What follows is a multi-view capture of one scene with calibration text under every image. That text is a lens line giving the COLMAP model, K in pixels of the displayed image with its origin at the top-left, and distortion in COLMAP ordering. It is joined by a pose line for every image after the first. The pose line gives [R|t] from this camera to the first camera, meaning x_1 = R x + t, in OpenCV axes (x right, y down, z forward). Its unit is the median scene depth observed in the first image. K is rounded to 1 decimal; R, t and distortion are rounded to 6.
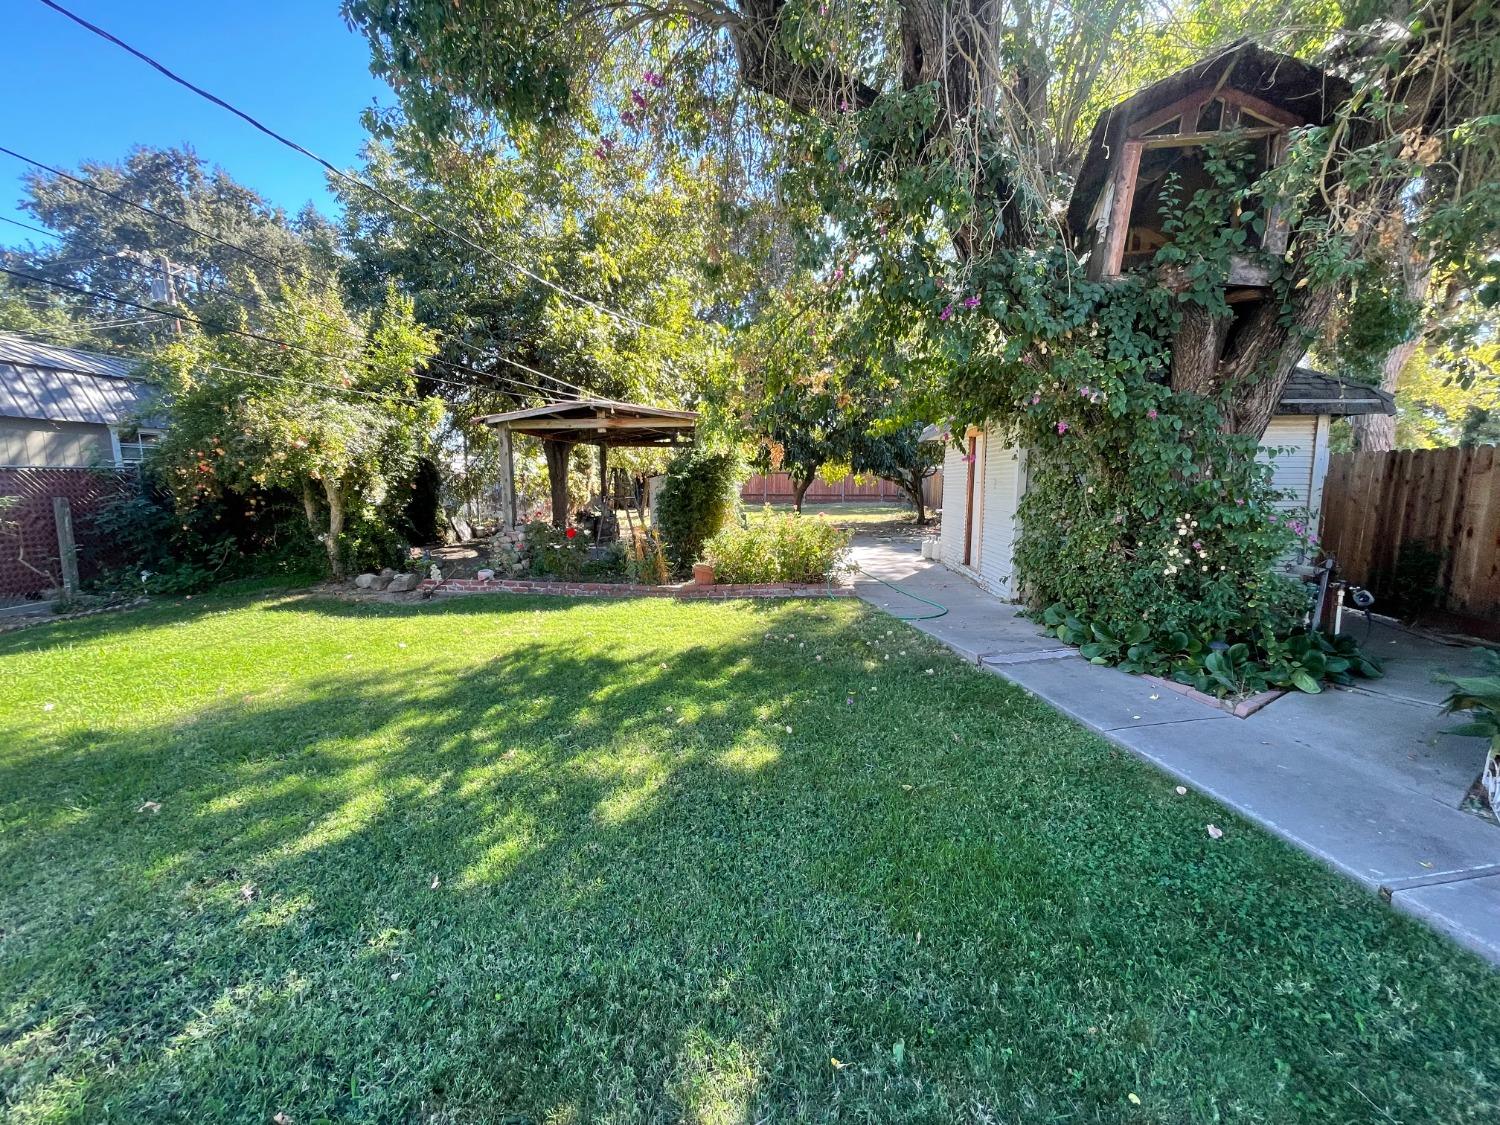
lens RADIAL K [[604.9, 0, 747.7], [0, 604.9, 560.8], [0, 0, 1]] dist [0.003105, 0.000512]
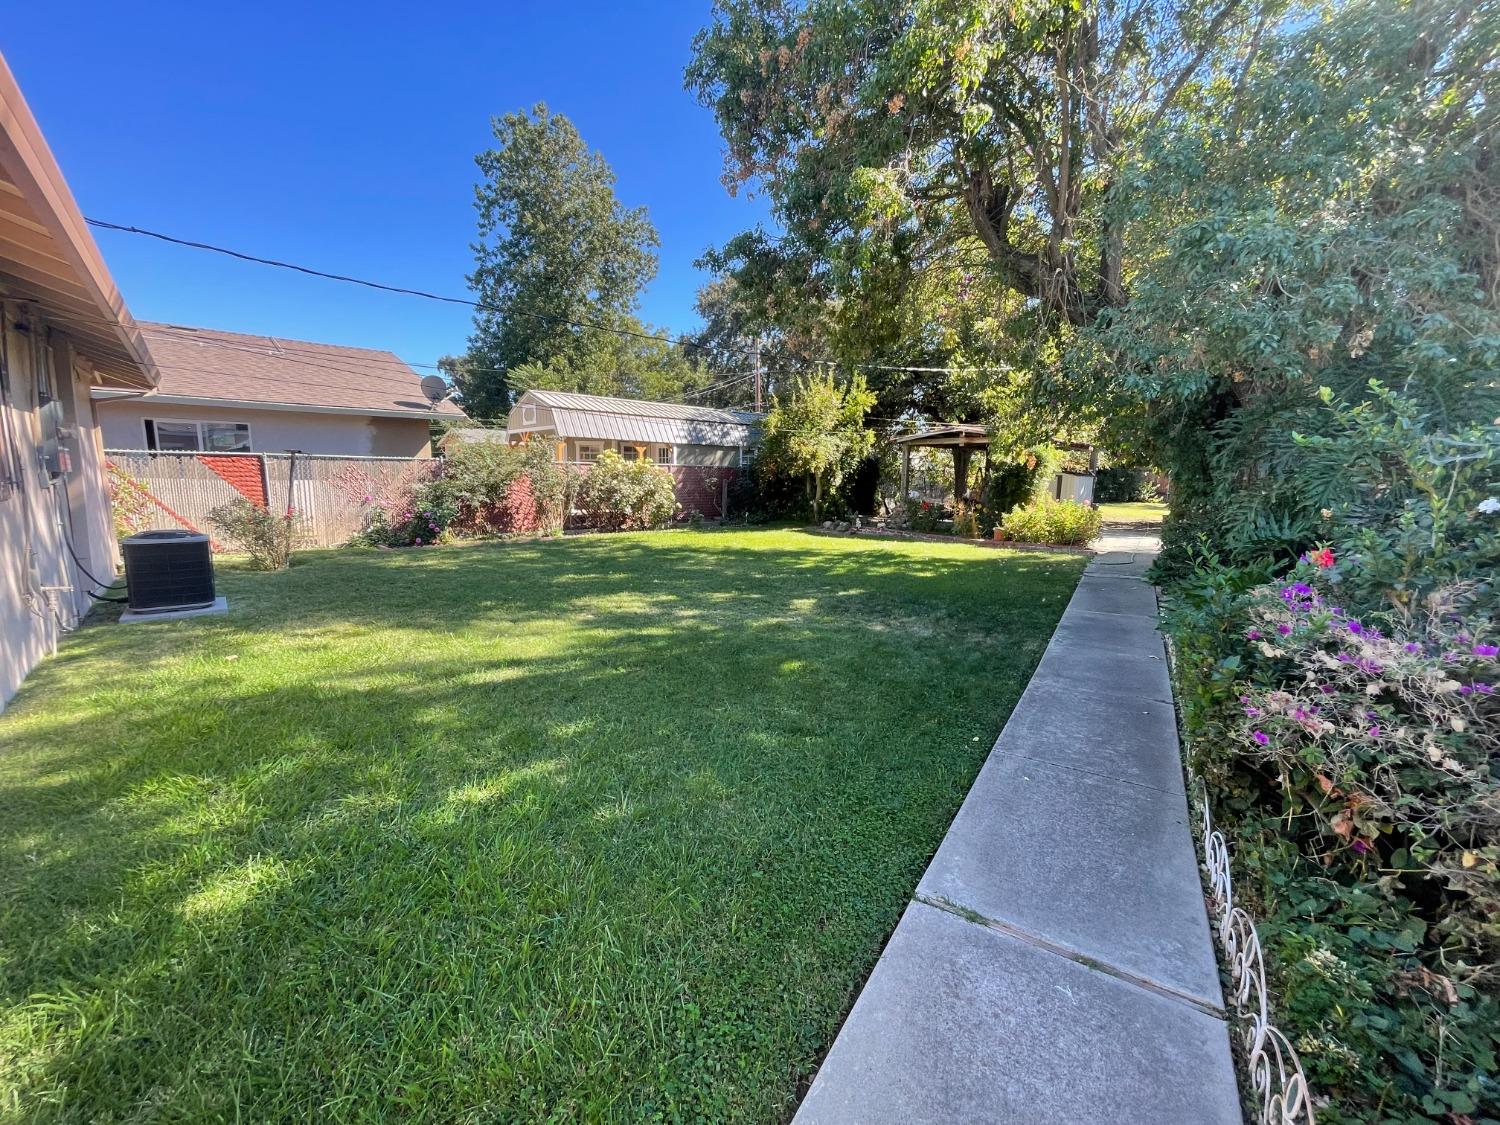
lens RADIAL K [[604.9, 0, 750.6], [0, 604.9, 561.4], [0, 0, 1]] dist [0.003105, 0.000512]
pose [[0.747379, 0.111341, -0.655003, 0.488026], [-0.104106, 0.993306, 0.050059, 0.079853], [0.656191, 0.030776, 0.753967, -0.649619]]
